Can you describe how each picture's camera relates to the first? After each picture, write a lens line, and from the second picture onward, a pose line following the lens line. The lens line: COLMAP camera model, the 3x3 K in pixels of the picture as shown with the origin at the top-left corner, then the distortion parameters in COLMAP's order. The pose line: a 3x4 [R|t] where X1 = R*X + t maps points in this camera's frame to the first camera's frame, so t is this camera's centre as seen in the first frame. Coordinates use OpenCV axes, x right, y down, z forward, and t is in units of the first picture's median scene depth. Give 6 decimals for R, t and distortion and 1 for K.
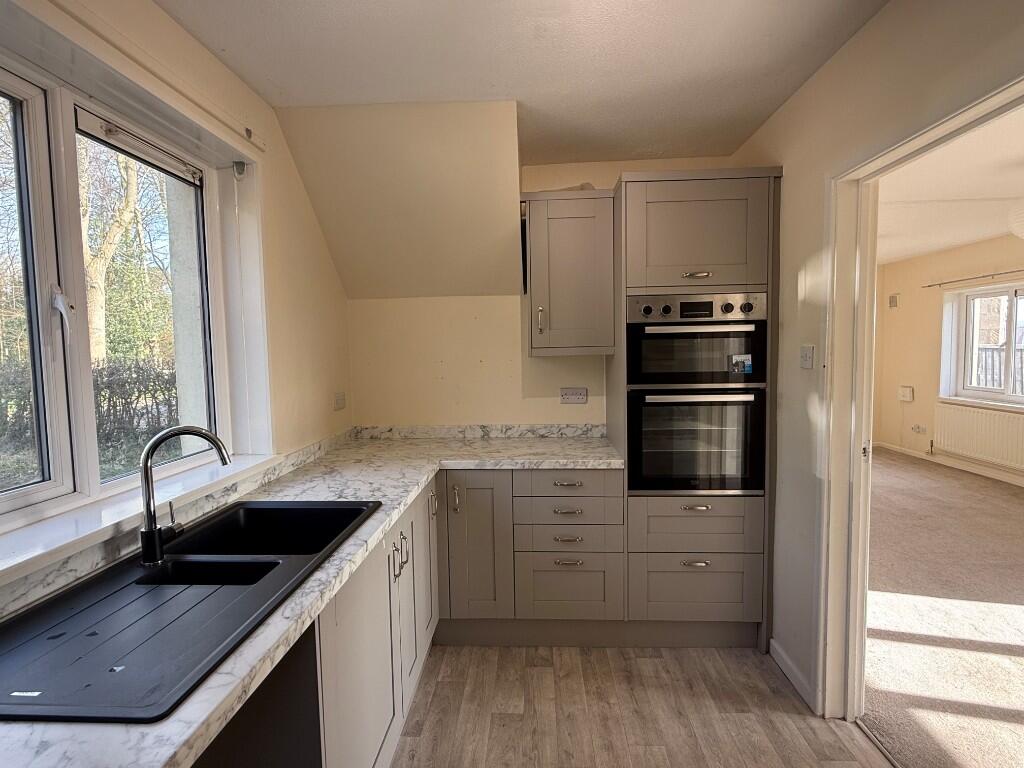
lens RADIAL K [[512.7, 0, 512.0], [0, 512.7, 384.0], [0, 0, 1]] dist [-0.000472, 0.000262]
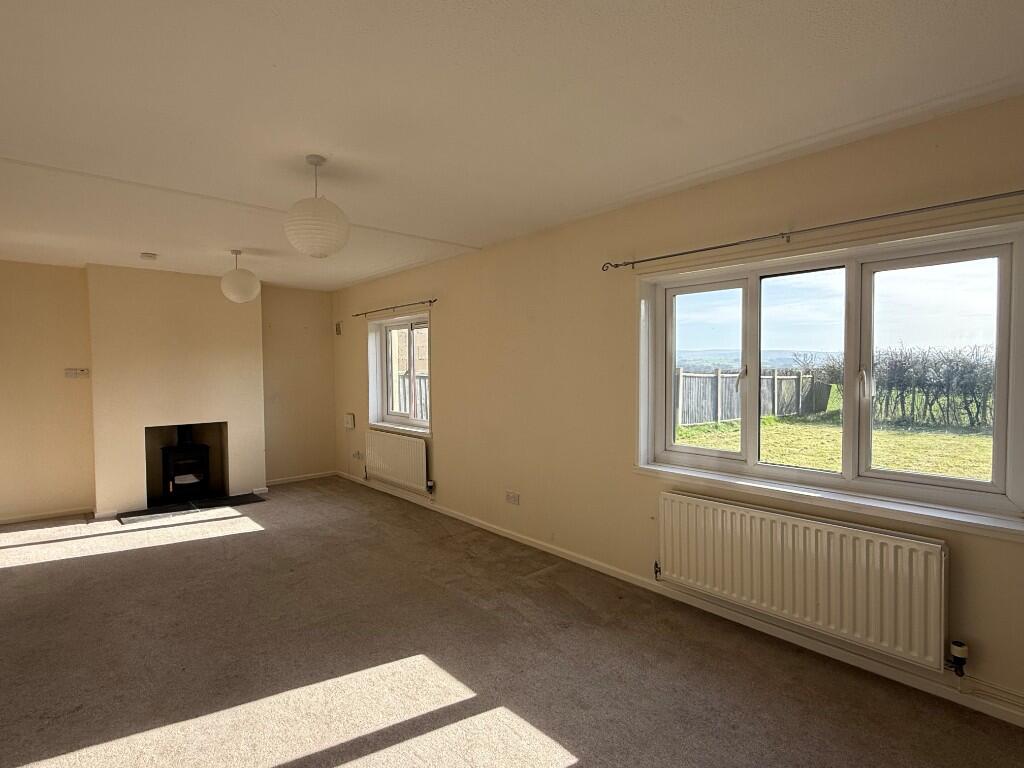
lens RADIAL K [[512.7, 0, 512.0], [0, 512.7, 384.0], [0, 0, 1]] dist [-0.000472, 0.000262]
pose [[0.701066, -0.000936, 0.713096, 0.307411], [0.036663, 0.998724, -0.034734, -0.006920], [-0.712154, 0.050495, 0.700205, 0.074617]]
